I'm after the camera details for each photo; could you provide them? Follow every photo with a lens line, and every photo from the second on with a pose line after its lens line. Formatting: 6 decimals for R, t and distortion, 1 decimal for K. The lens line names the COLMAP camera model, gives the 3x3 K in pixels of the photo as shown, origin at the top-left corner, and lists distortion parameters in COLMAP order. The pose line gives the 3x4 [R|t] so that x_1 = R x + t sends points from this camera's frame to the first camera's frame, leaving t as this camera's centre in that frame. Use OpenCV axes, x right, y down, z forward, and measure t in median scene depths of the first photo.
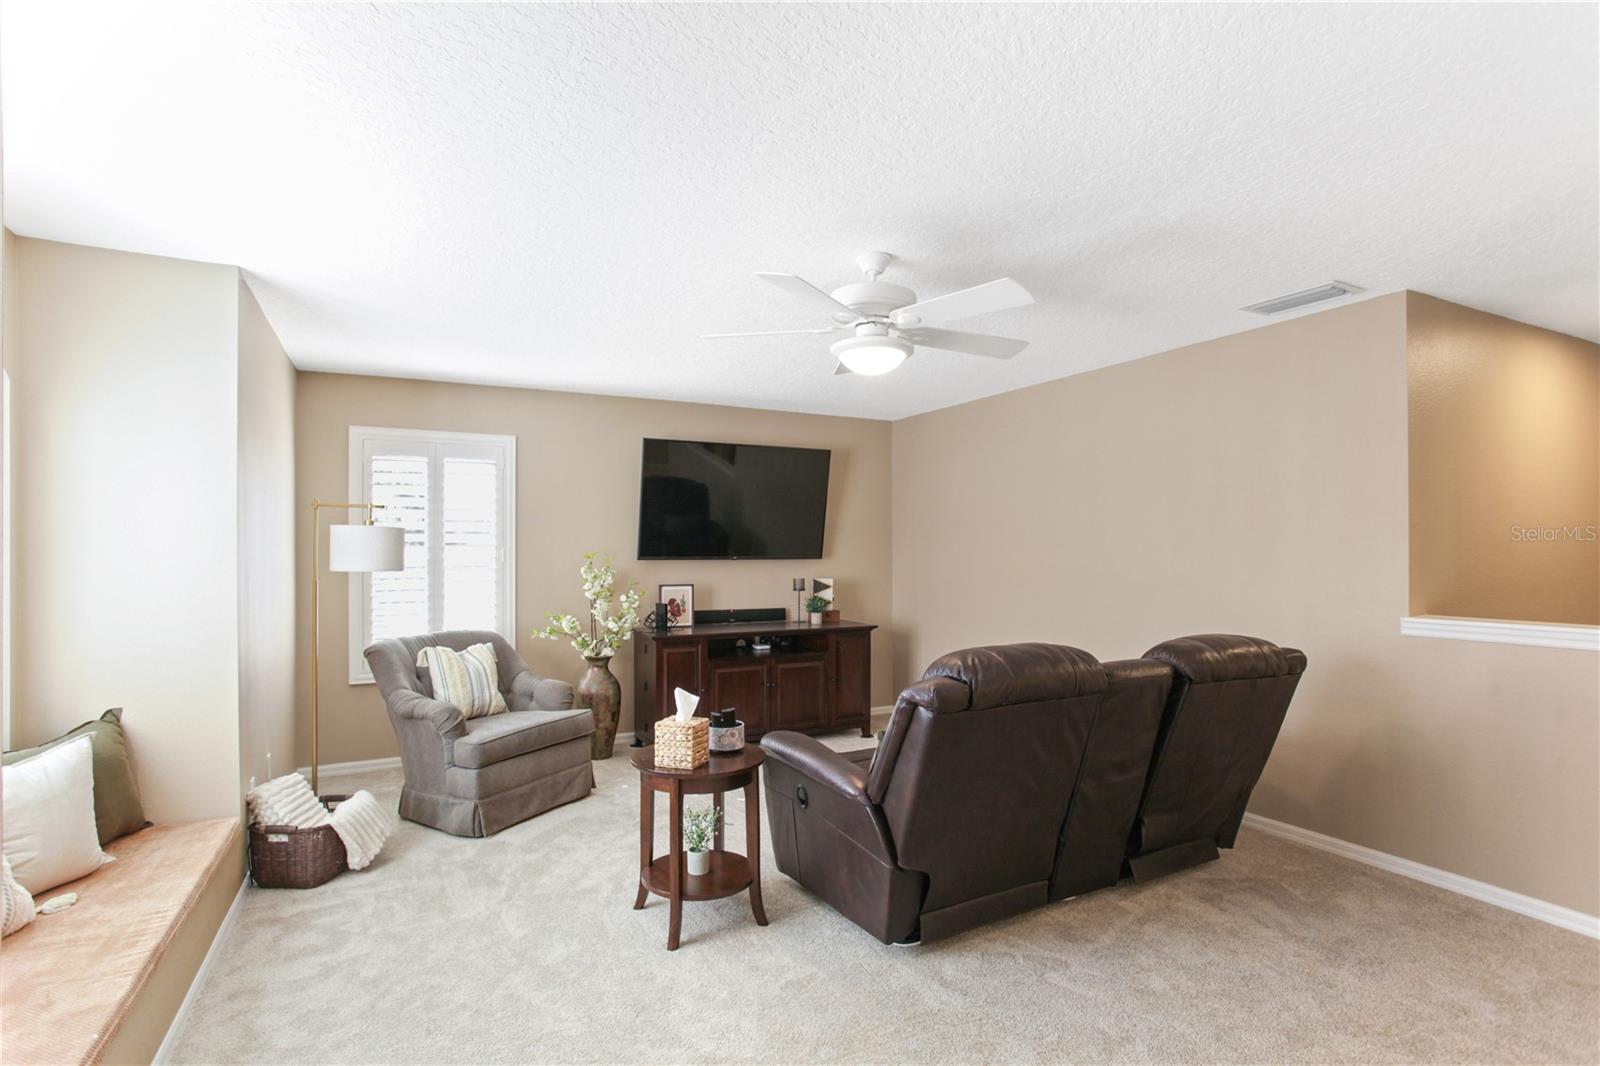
lens RADIAL K [[776.6, 0, 805.8], [0, 776.6, 563.3], [0, 0, 1]] dist [-0.006716, 0.003240]
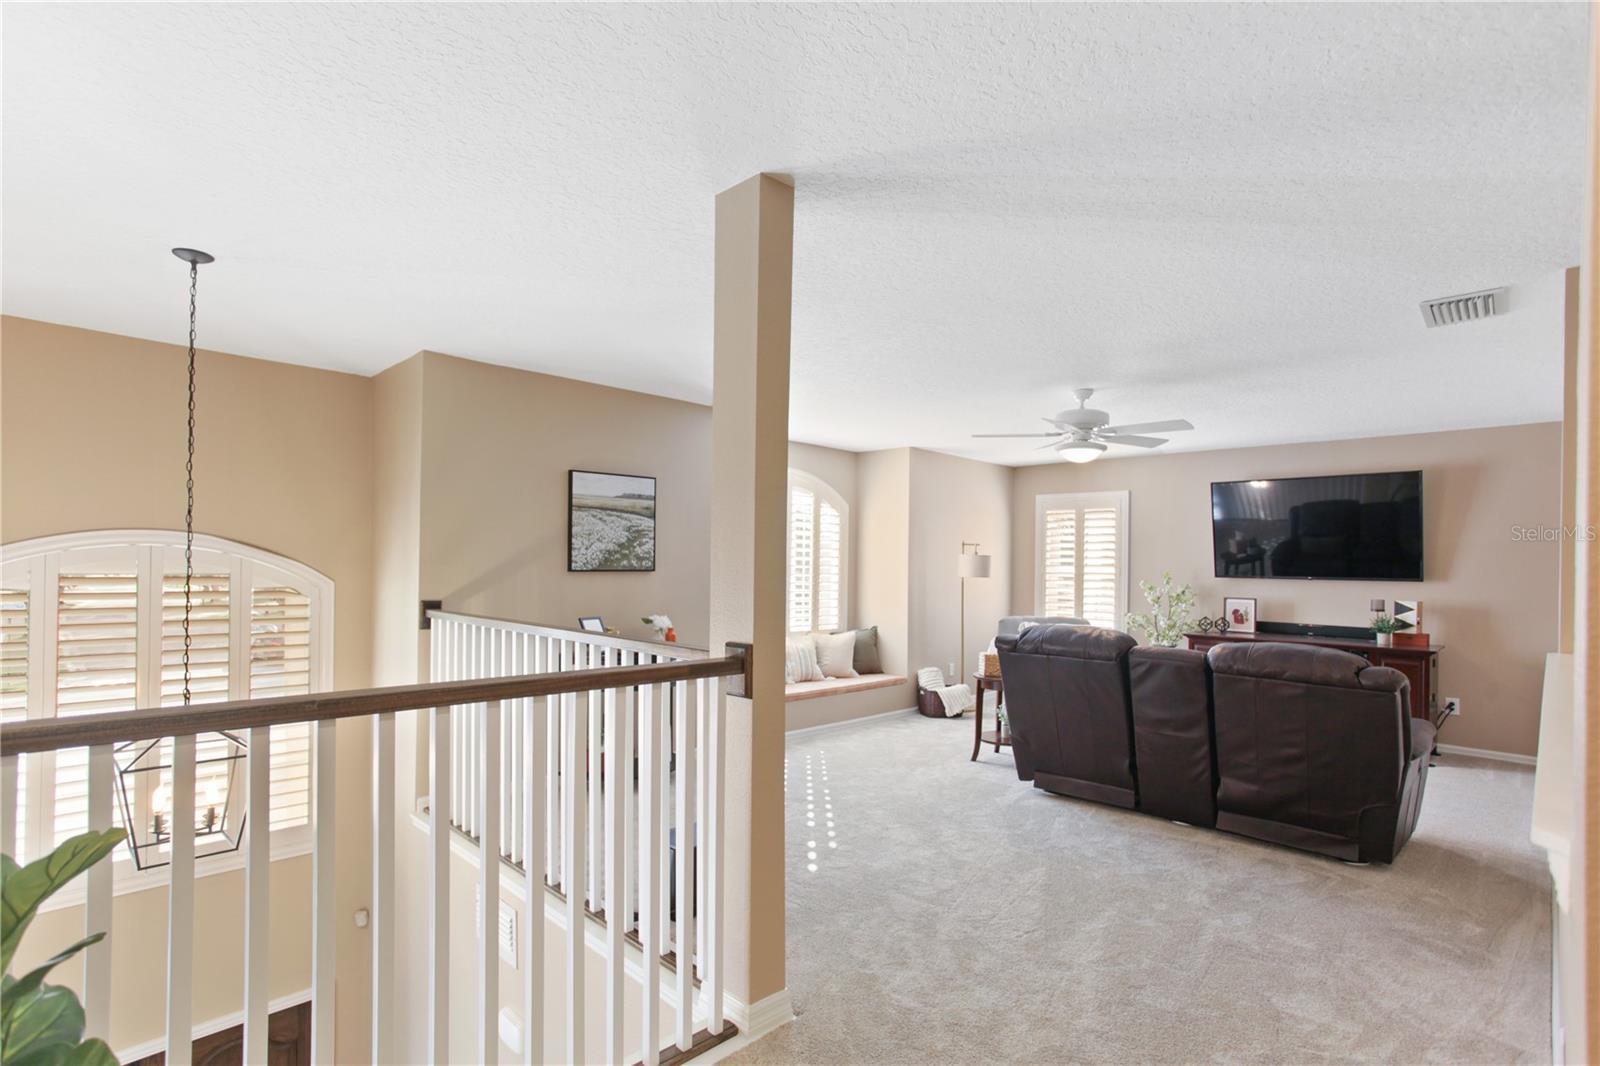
lens RADIAL K [[776.6, 0, 776.0], [0, 776.6, 569.0], [0, 0, 1]] dist [-0.006716, 0.003240]
pose [[0.301692, 0.015359, -0.953282, 0.780277], [-0.021637, 0.999723, 0.009259, -0.013726], [0.953160, 0.017833, 0.301941, -0.067008]]
